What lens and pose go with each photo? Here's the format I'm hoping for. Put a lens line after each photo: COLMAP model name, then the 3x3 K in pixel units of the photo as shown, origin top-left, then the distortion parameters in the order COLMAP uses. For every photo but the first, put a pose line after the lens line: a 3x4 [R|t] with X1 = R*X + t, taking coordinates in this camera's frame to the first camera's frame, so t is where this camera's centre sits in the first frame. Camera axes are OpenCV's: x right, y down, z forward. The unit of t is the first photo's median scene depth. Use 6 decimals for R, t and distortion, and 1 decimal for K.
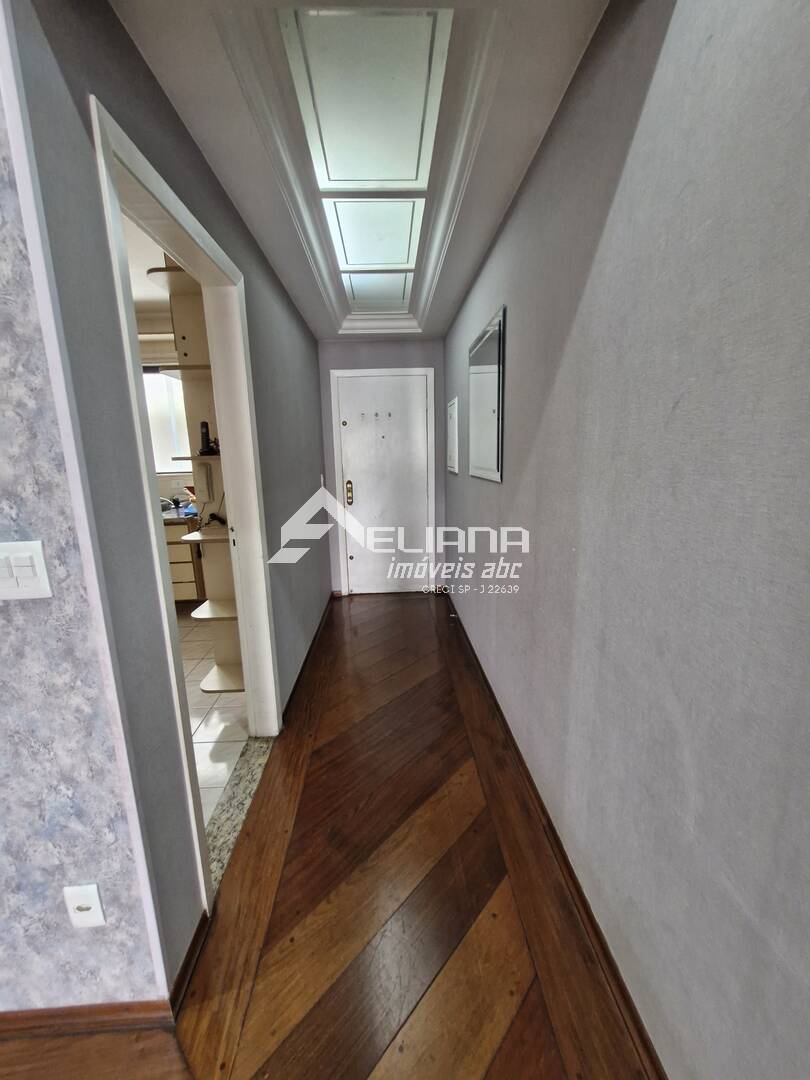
lens RADIAL K [[429.7, 0, 405.0], [0, 429.7, 540.0], [0, 0, 1]] dist [0.000085, -0.000350]
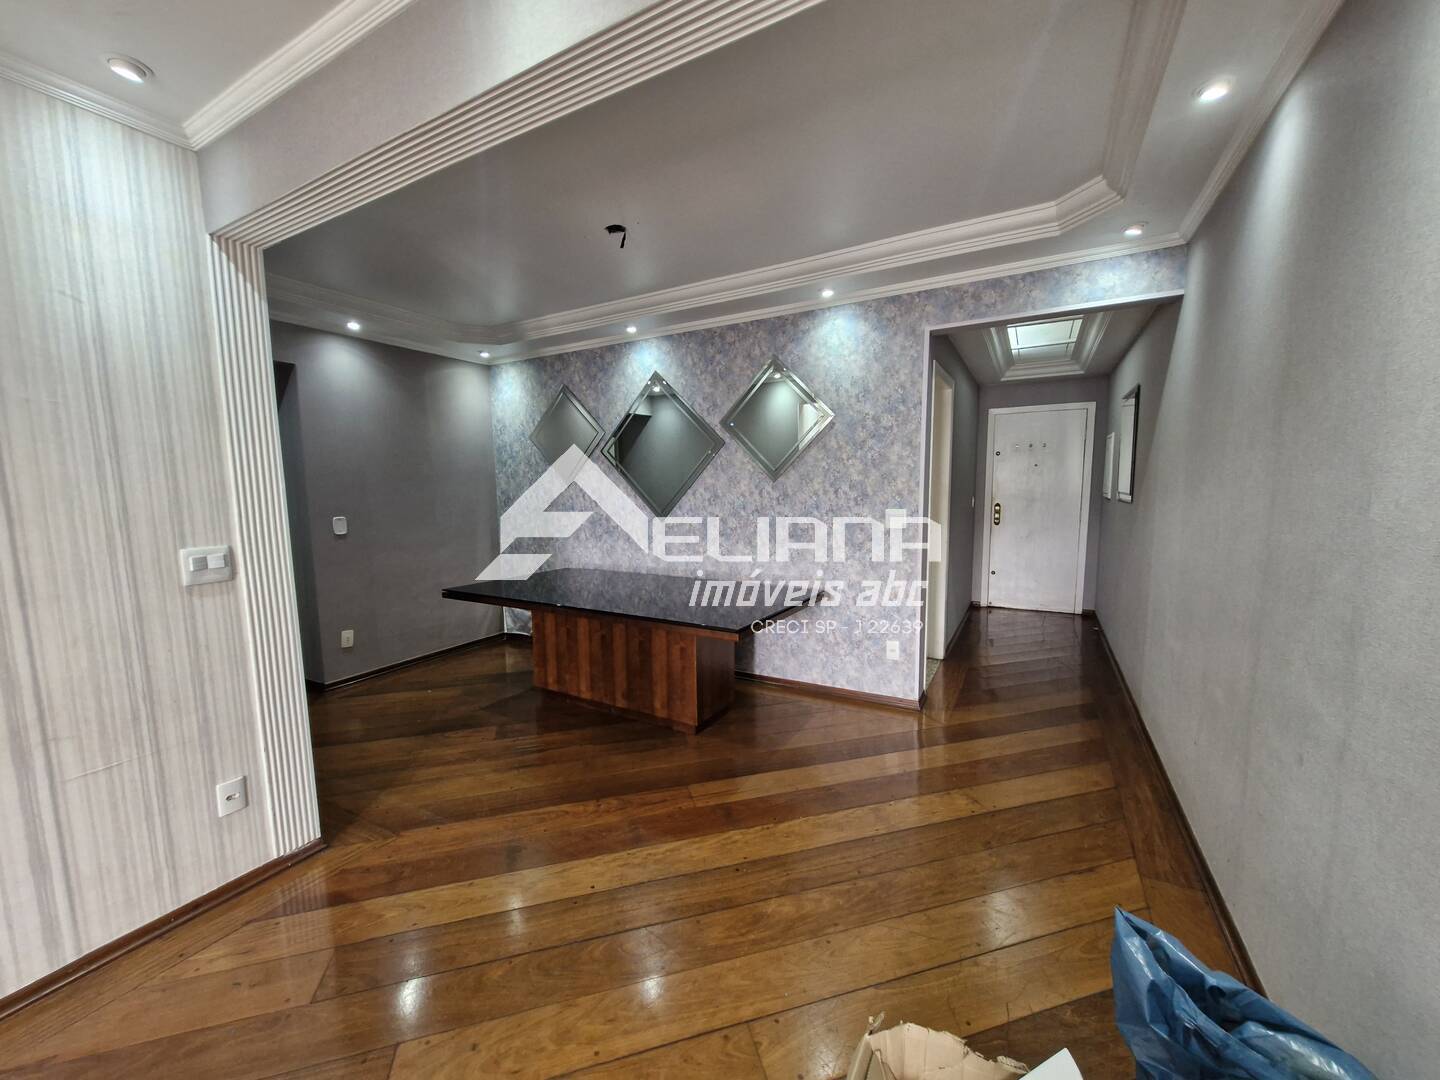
lens RADIAL K [[572.9, 0, 706.5], [0, 572.9, 545.6], [0, 0, 1]] dist [0.000085, -0.000350]
pose [[0.846482, 0.071252, -0.527628, 0.037997], [-0.111927, 0.992674, -0.045512, 0.203920], [0.520520, 0.097581, 0.848255, -1.068431]]
